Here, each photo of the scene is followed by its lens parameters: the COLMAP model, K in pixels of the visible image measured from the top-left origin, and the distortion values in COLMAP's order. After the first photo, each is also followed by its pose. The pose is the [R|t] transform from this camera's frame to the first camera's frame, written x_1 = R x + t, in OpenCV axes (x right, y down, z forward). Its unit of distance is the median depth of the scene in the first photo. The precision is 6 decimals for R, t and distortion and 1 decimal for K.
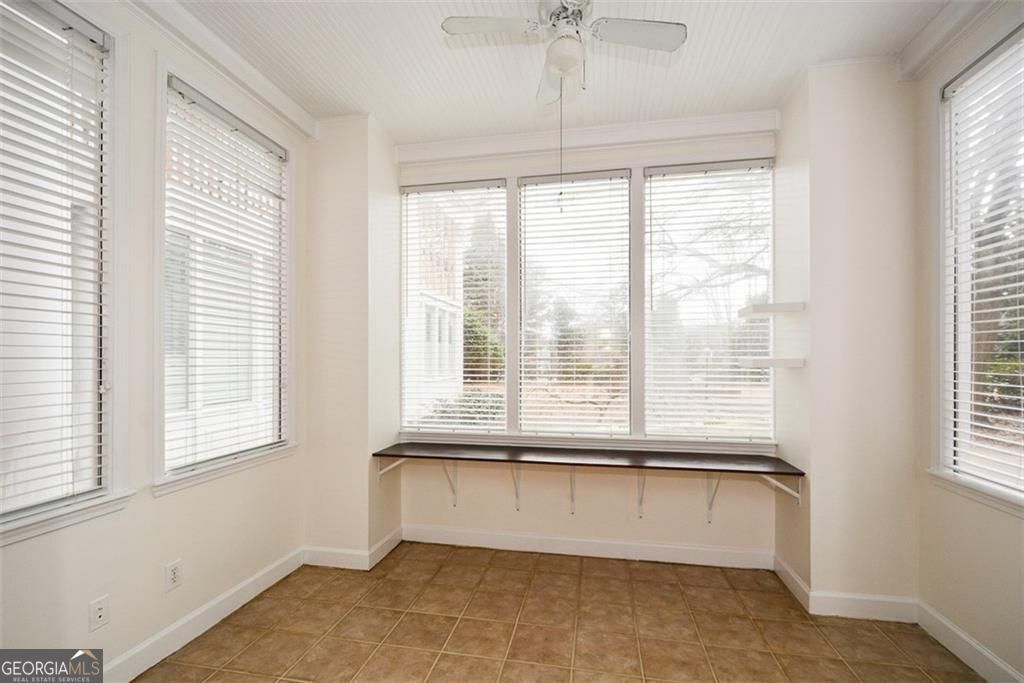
lens RADIAL K [[459.3, 0, 506.6], [0, 459.3, 343.7], [0, 0, 1]] dist [-0.000270, -0.001025]
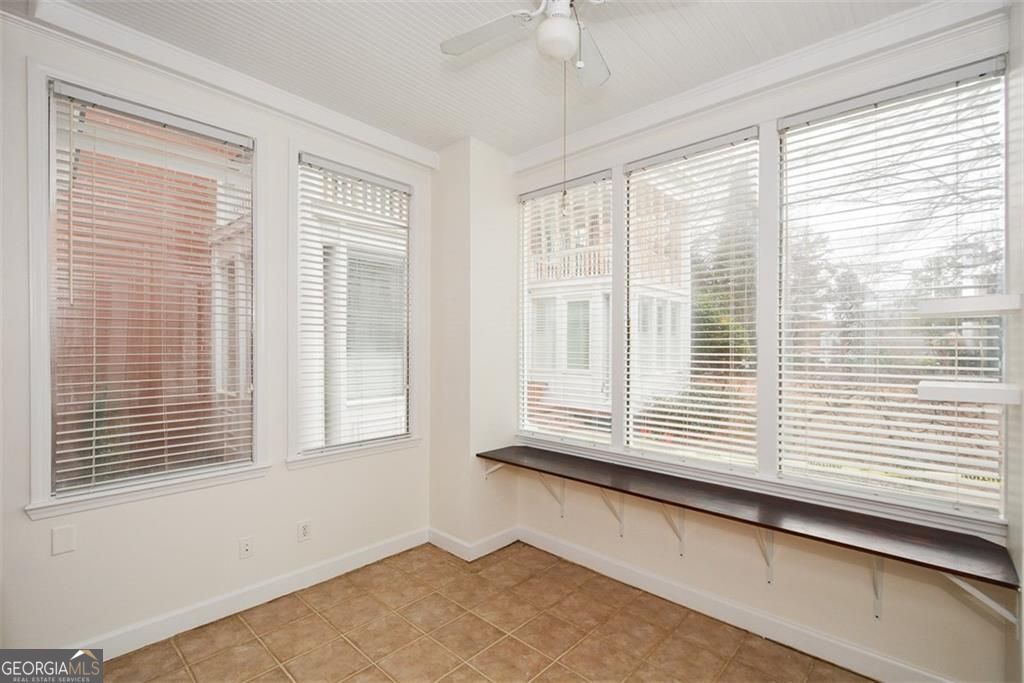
lens RADIAL K [[459.3, 0, 506.6], [0, 459.3, 343.7], [0, 0, 1]] dist [-0.000270, -0.001025]
pose [[0.853124, 0.006444, -0.521669, 0.342516], [0.008450, 0.999622, 0.026166, -0.046806], [0.521640, -0.026731, 0.852747, 0.144560]]
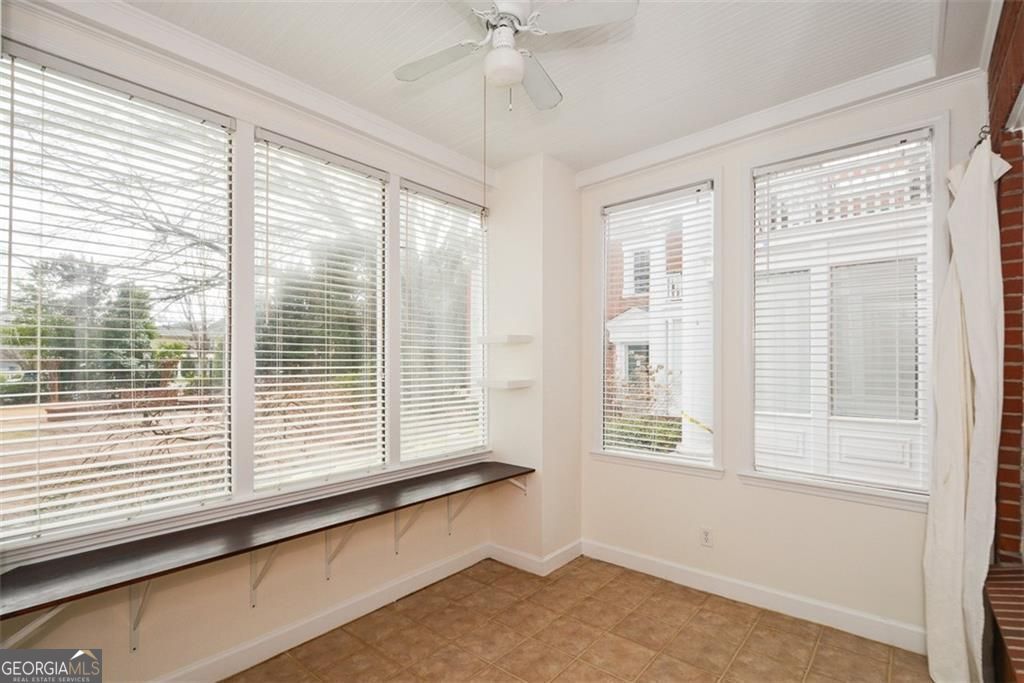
lens RADIAL K [[473.1, 0, 519.2], [0, 473.1, 354.6], [0, 0, 1]] dist [0.000142, -0.000227]
pose [[0.489310, 0.014847, 0.871984, -0.467498], [-0.022346, 0.999740, -0.004483, -0.027943], [-0.871824, -0.017292, 0.489514, 0.352464]]
